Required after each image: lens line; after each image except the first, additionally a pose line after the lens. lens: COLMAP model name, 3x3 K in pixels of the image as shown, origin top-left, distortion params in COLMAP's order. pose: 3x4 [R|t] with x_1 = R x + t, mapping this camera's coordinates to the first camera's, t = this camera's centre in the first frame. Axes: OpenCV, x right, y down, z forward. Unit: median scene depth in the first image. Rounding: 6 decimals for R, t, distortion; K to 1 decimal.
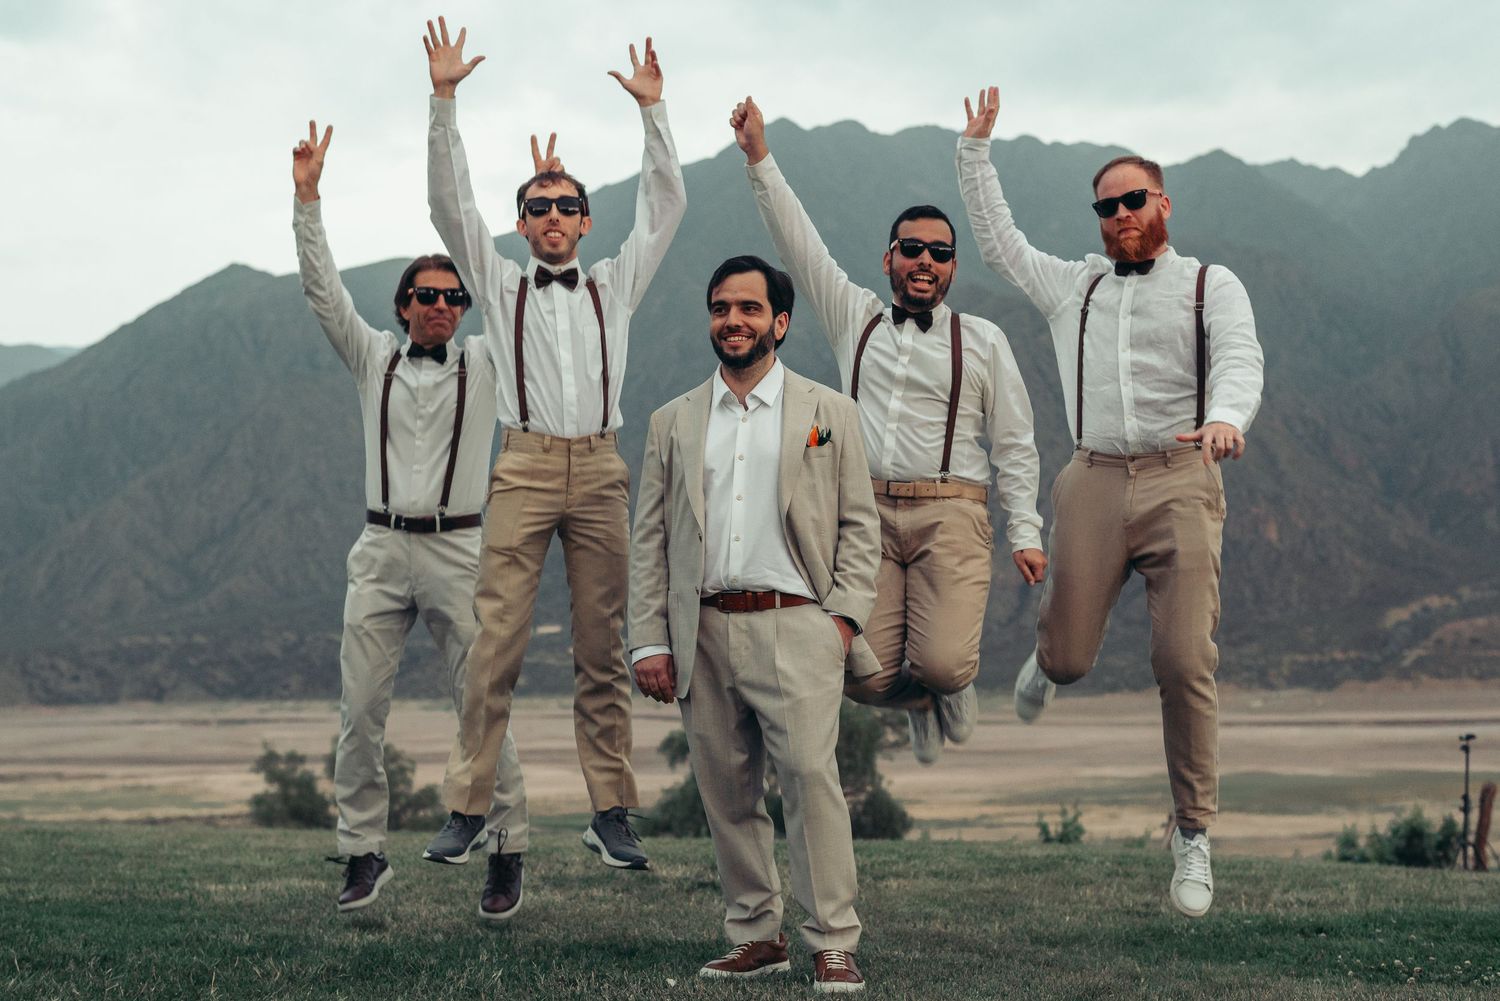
lens RADIAL K [[2176.9, 0, 752.3], [0, 2176.9, 538.0], [0, 0, 1]] dist [0.004094, 0.020056]
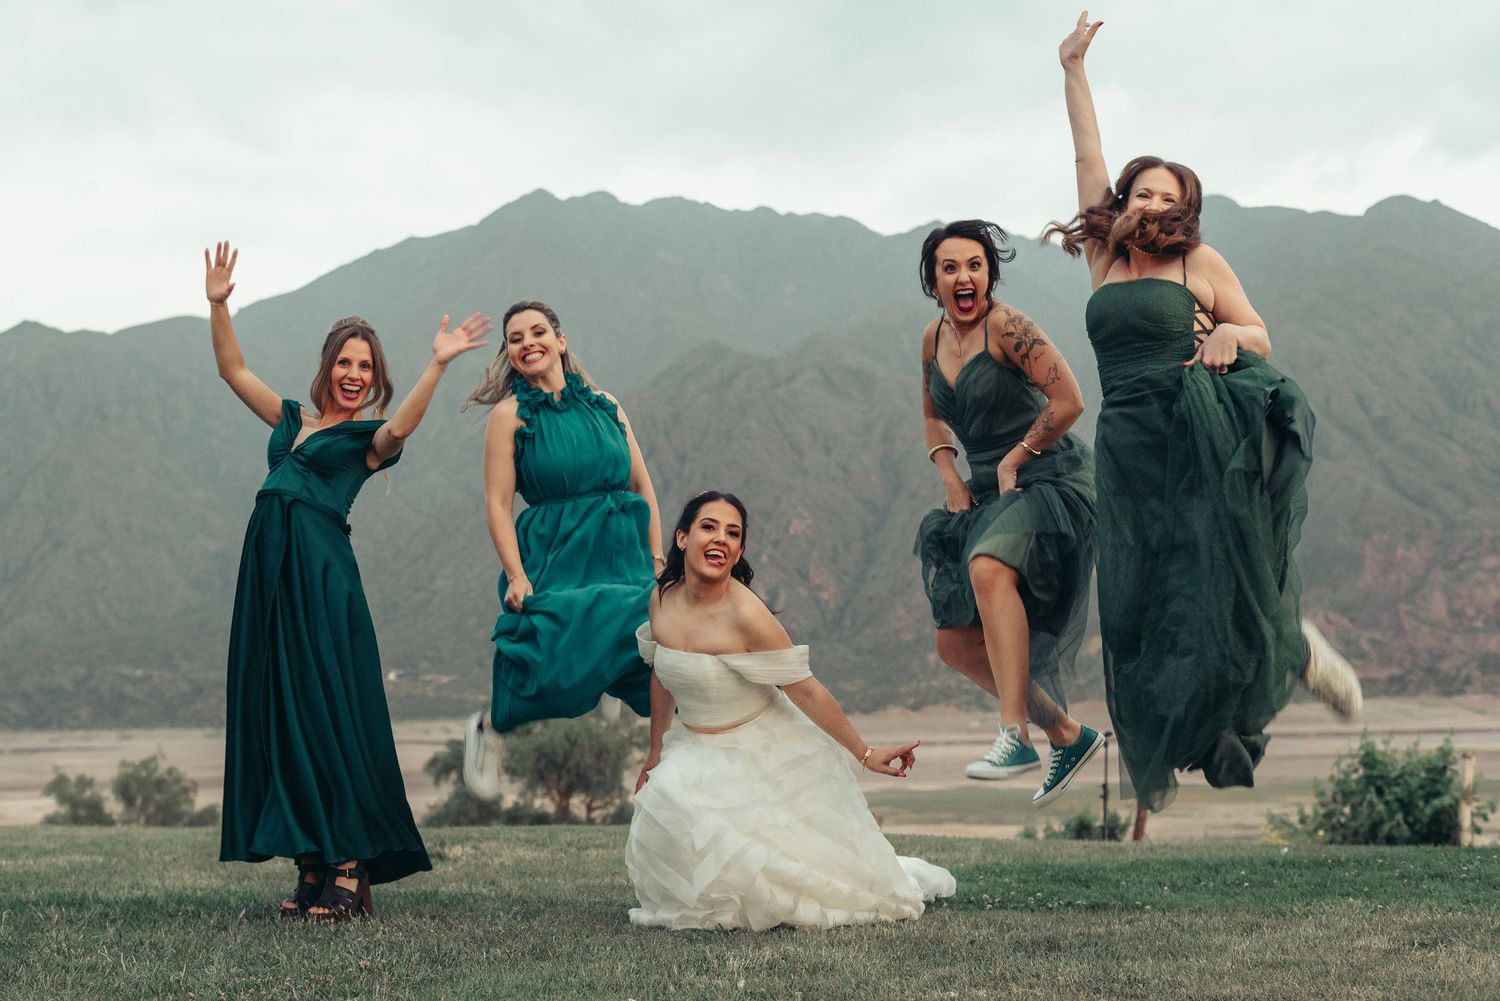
lens RADIAL K [[2291.8, 0, 748.3], [0, 2291.8, 574.5], [0, 0, 1]] dist [-0.005076, 0.046334]
pose [[0.997620, -0.003808, 0.068853, 0.038263], [0.004722, 0.999903, -0.013116, 0.015092], [-0.068796, 0.013410, 0.997541, -0.146618]]
